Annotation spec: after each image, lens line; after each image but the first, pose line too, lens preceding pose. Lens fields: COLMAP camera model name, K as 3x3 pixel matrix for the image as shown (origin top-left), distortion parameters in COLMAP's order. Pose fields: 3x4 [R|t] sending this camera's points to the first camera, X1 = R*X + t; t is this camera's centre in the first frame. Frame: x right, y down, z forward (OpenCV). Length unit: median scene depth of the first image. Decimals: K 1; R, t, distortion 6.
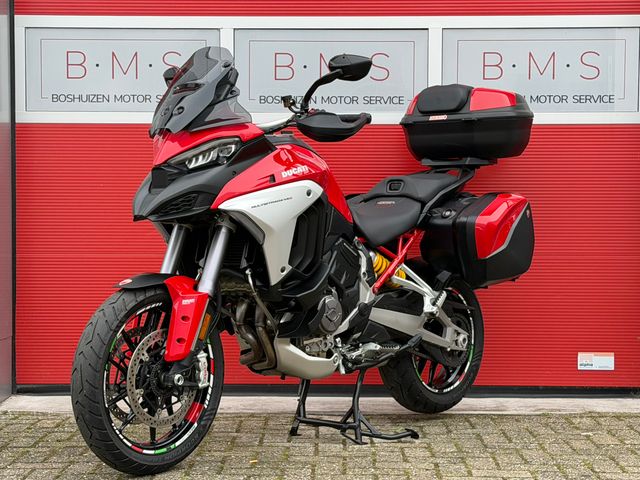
lens RADIAL K [[1358.9, 0, 322.5], [0, 1358.9, 238.4], [0, 0, 1]] dist [0.142548, 0.000000]
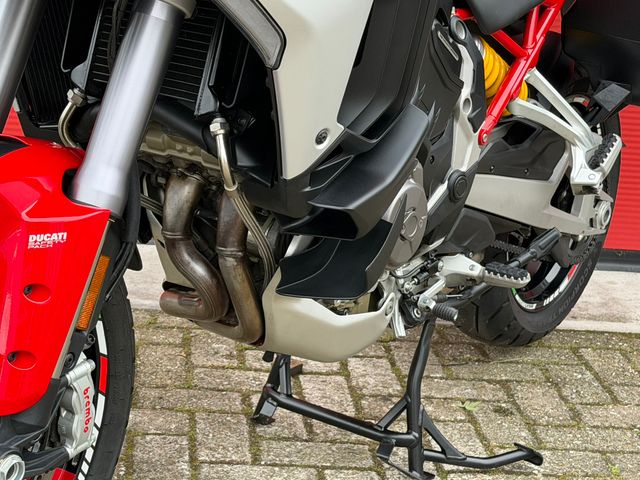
lens RADIAL K [[1358.9, 0, 332.4], [0, 1358.9, 238.8], [0, 0, 1]] dist [0.142548, 0.000000]
pose [[0.988199, 0.048704, 0.145228, -0.067800], [-0.086030, 0.960917, 0.263131, -0.039593], [-0.126736, -0.272520, 0.953767, 0.585065]]
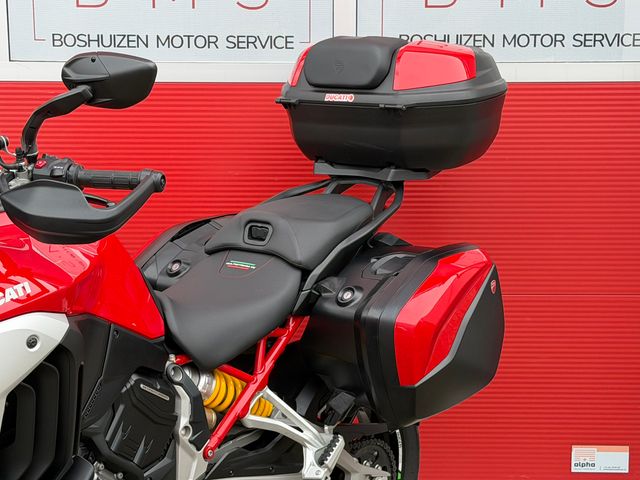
lens RADIAL K [[1358.9, 0, 326.9], [0, 1358.9, 239.3], [0, 0, 1]] dist [0.142548, 0.000000]
pose [[0.999805, -0.005875, 0.018857, 0.075355], [0.003104, 0.989608, 0.143758, -0.122792], [-0.019505, -0.143672, 0.989433, 0.471477]]
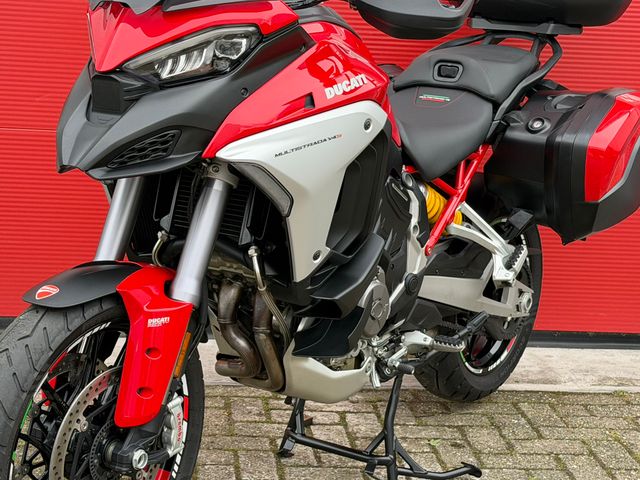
lens RADIAL K [[1358.9, 0, 326.1], [0, 1358.9, 250.1], [0, 0, 1]] dist [0.142548, 0.000000]
pose [[0.991292, 0.024345, 0.129413, -0.089173], [-0.049369, 0.979789, 0.193844, -0.081758], [-0.122079, -0.198545, 0.972459, 0.388658]]
